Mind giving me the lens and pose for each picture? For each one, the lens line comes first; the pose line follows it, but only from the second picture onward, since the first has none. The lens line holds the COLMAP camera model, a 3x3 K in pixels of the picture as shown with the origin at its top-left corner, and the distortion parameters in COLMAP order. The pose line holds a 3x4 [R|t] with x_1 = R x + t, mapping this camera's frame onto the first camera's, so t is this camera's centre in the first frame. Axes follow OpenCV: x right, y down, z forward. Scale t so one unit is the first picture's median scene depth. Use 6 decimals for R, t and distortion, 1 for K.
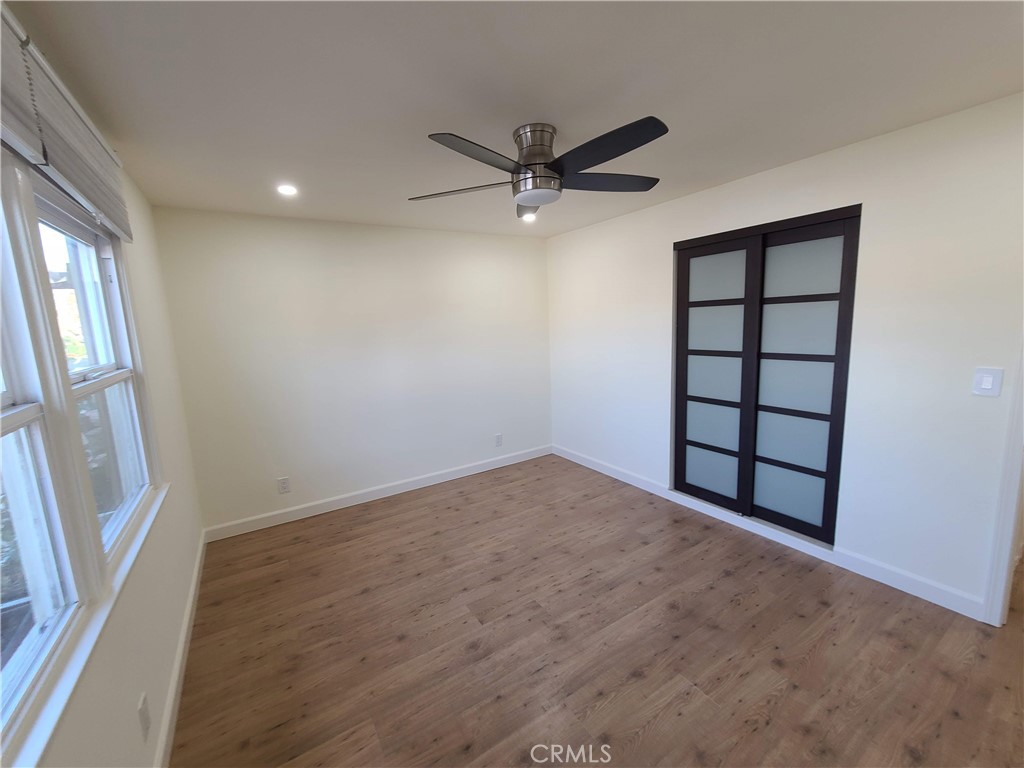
lens RADIAL K [[417.1, 0, 516.6], [0, 417.1, 385.6], [0, 0, 1]] dist [-0.000530, -0.000706]
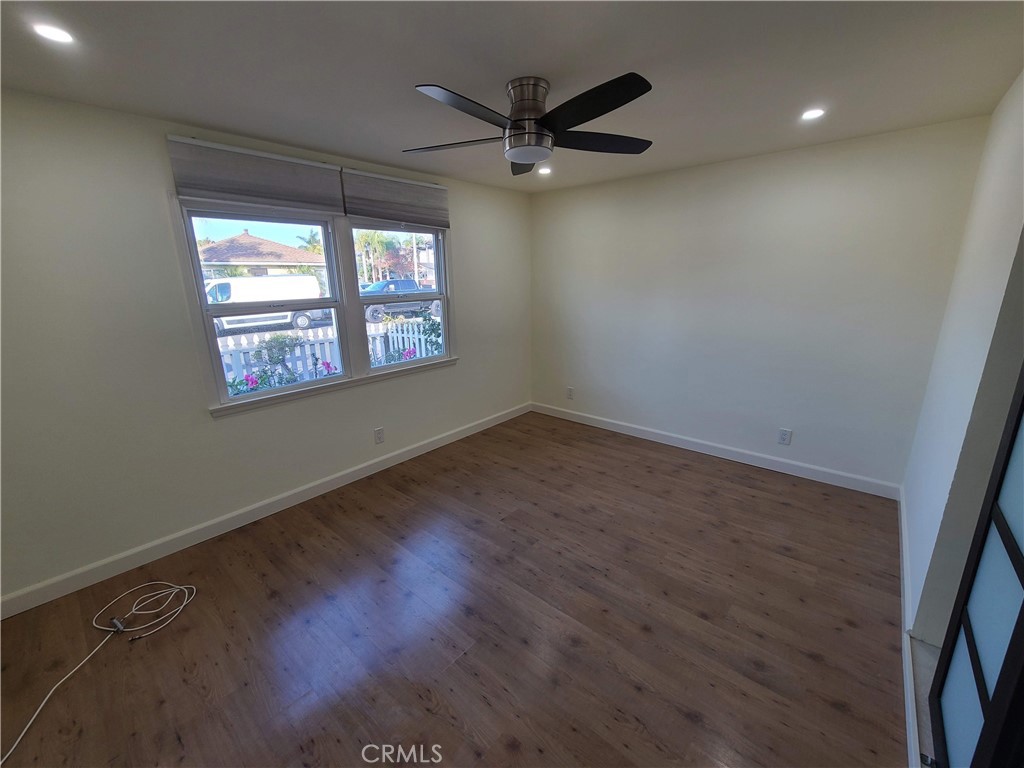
lens RADIAL K [[417.1, 0, 515.9], [0, 417.1, 389.7], [0, 0, 1]] dist [-0.000530, -0.000706]
pose [[0.284651, 0.288827, -0.914086, 0.660338], [-0.146843, 0.955416, 0.256159, -0.100124], [0.947318, 0.061311, 0.314372, 0.410425]]
